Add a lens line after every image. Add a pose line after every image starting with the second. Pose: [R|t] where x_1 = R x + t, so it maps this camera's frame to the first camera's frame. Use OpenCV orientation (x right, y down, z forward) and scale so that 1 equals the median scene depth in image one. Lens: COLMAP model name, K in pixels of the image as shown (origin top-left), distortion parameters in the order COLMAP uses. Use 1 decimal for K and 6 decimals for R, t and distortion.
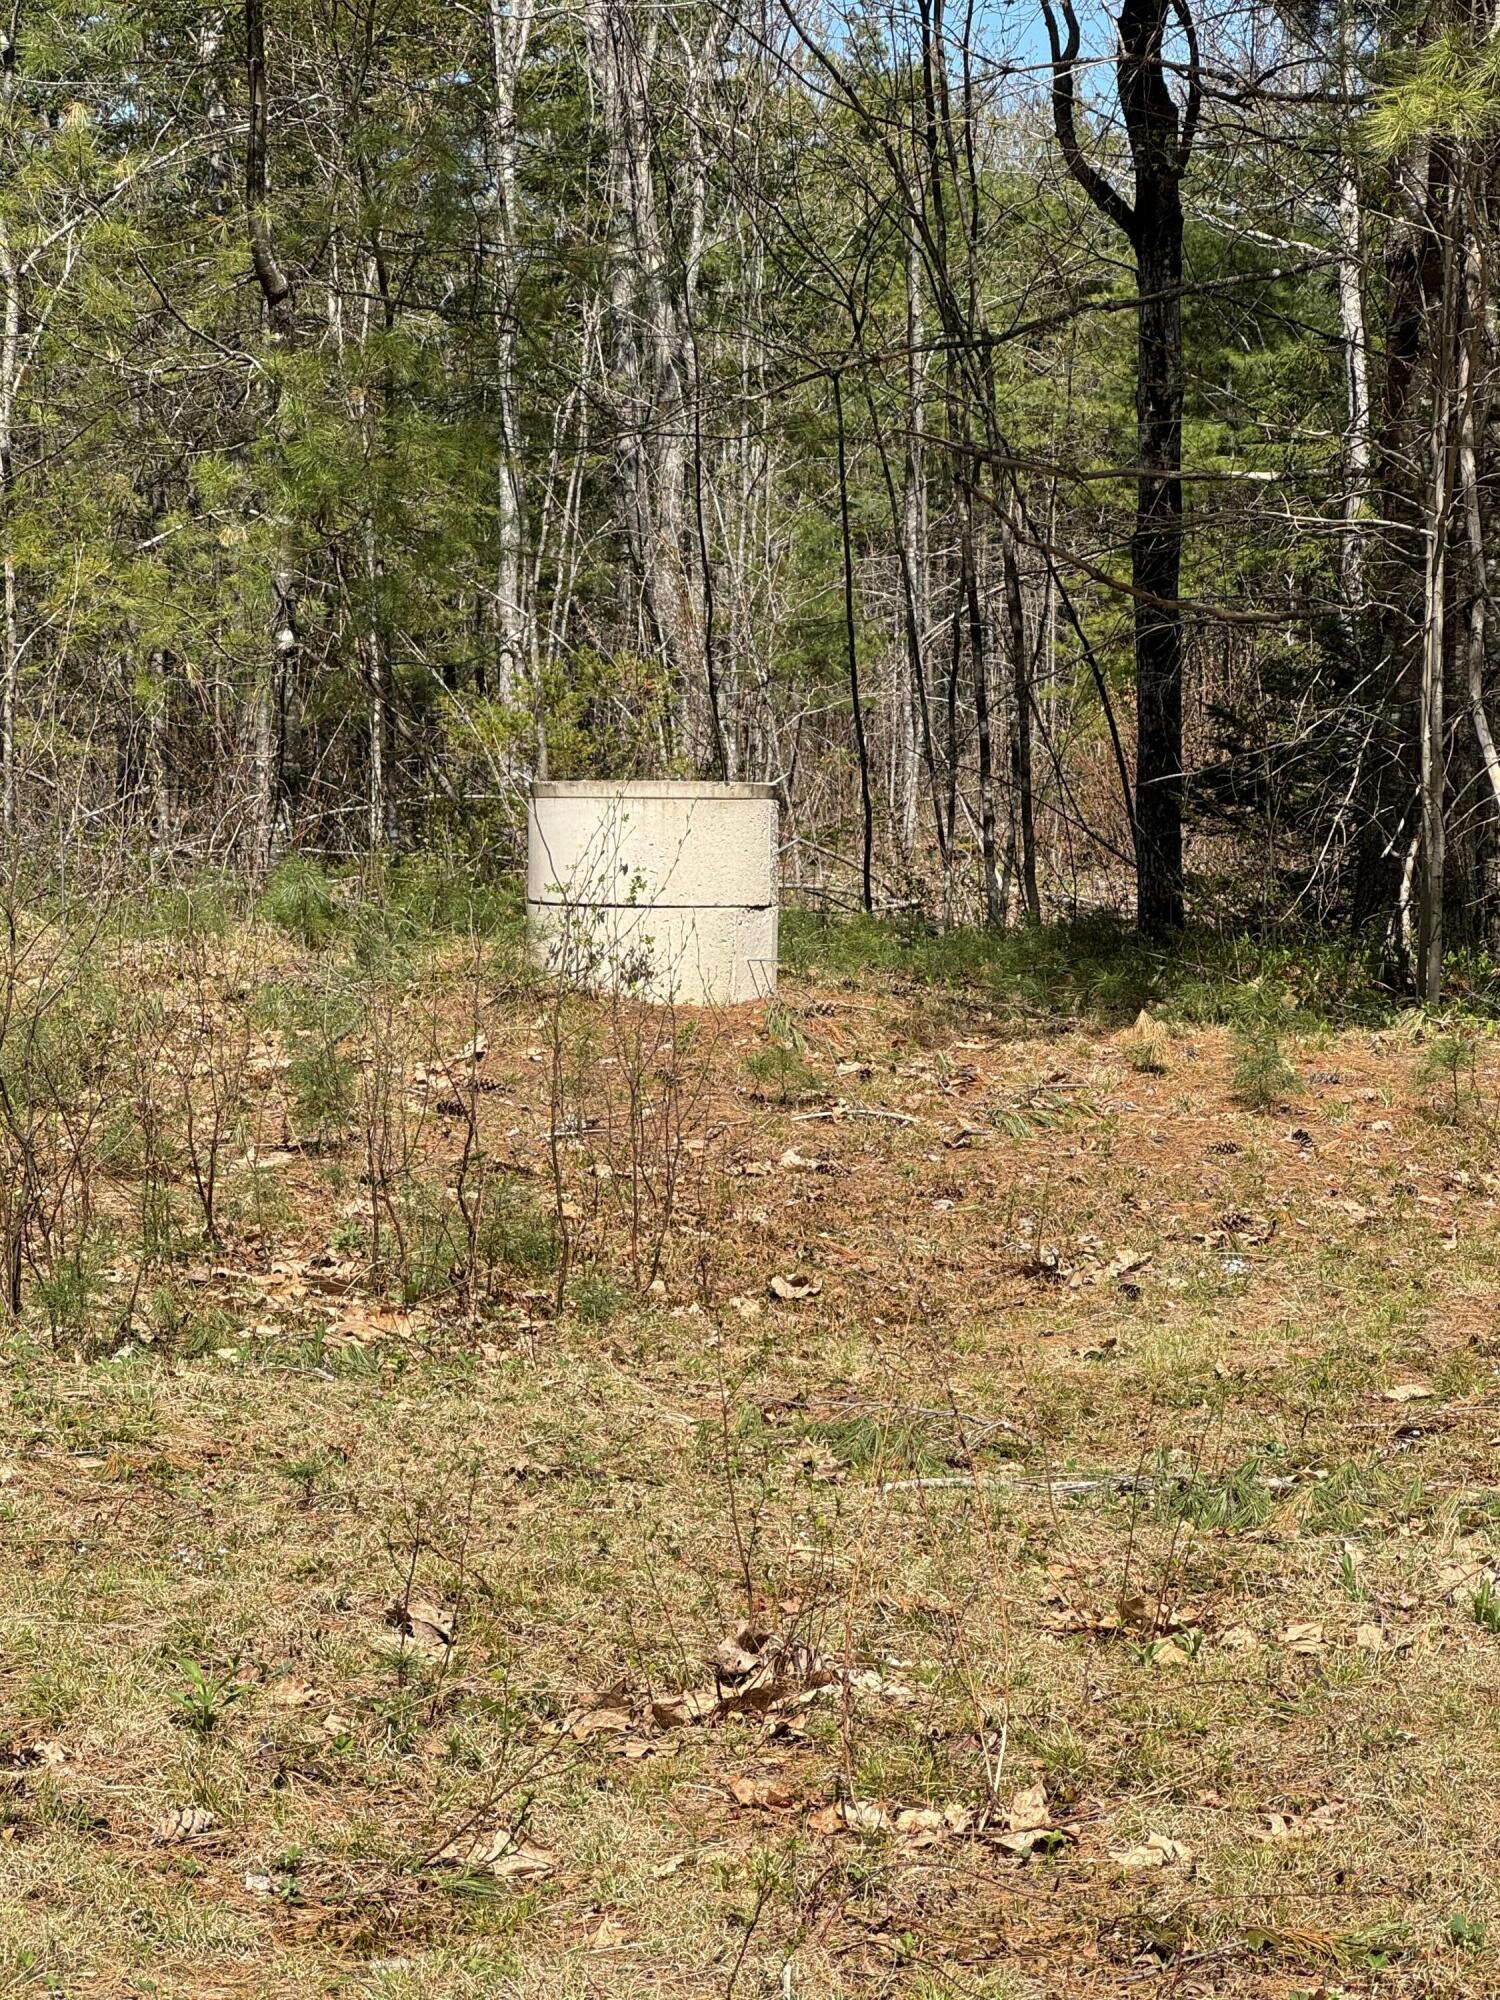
lens RADIAL K [[4732.8, 0, 749.8], [0, 4732.8, 1000.2], [0, 0, 1]] dist [0.149612, 0.000000]
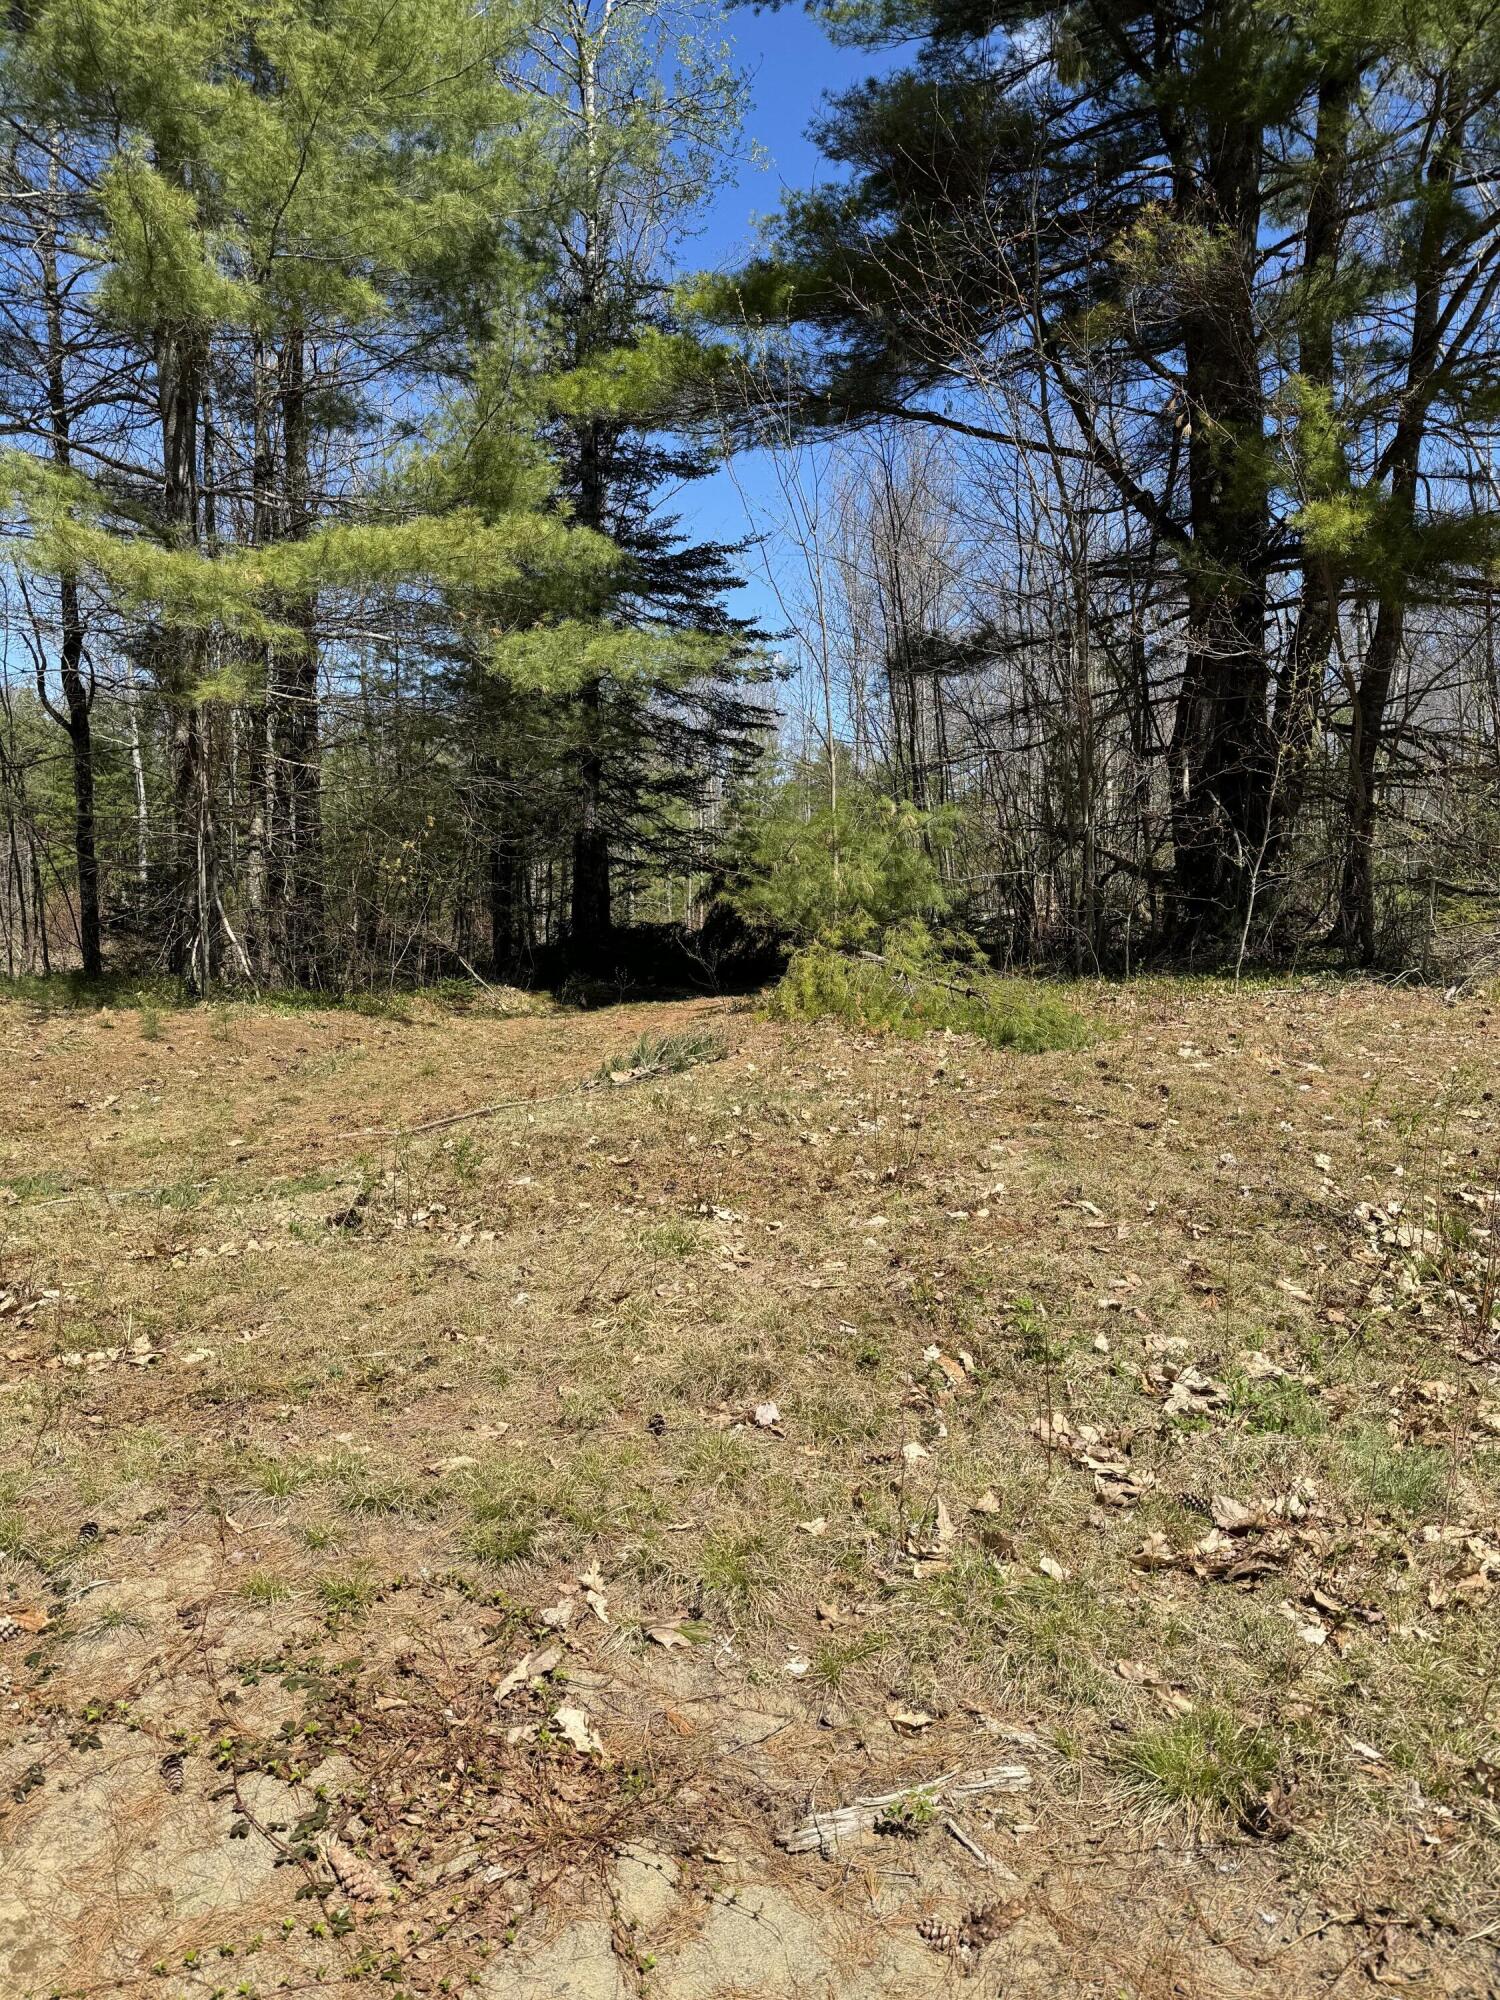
lens RADIAL K [[1405.5, 0, 750.7], [0, 1405.5, 996.3], [0, 0, 1]] dist [-0.007243, -0.003208]
pose [[0.855498, -0.049271, 0.515457, -0.029588], [0.041913, 0.998785, 0.025910, -0.015468], [-0.516108, -0.000562, 0.856524, 0.142499]]
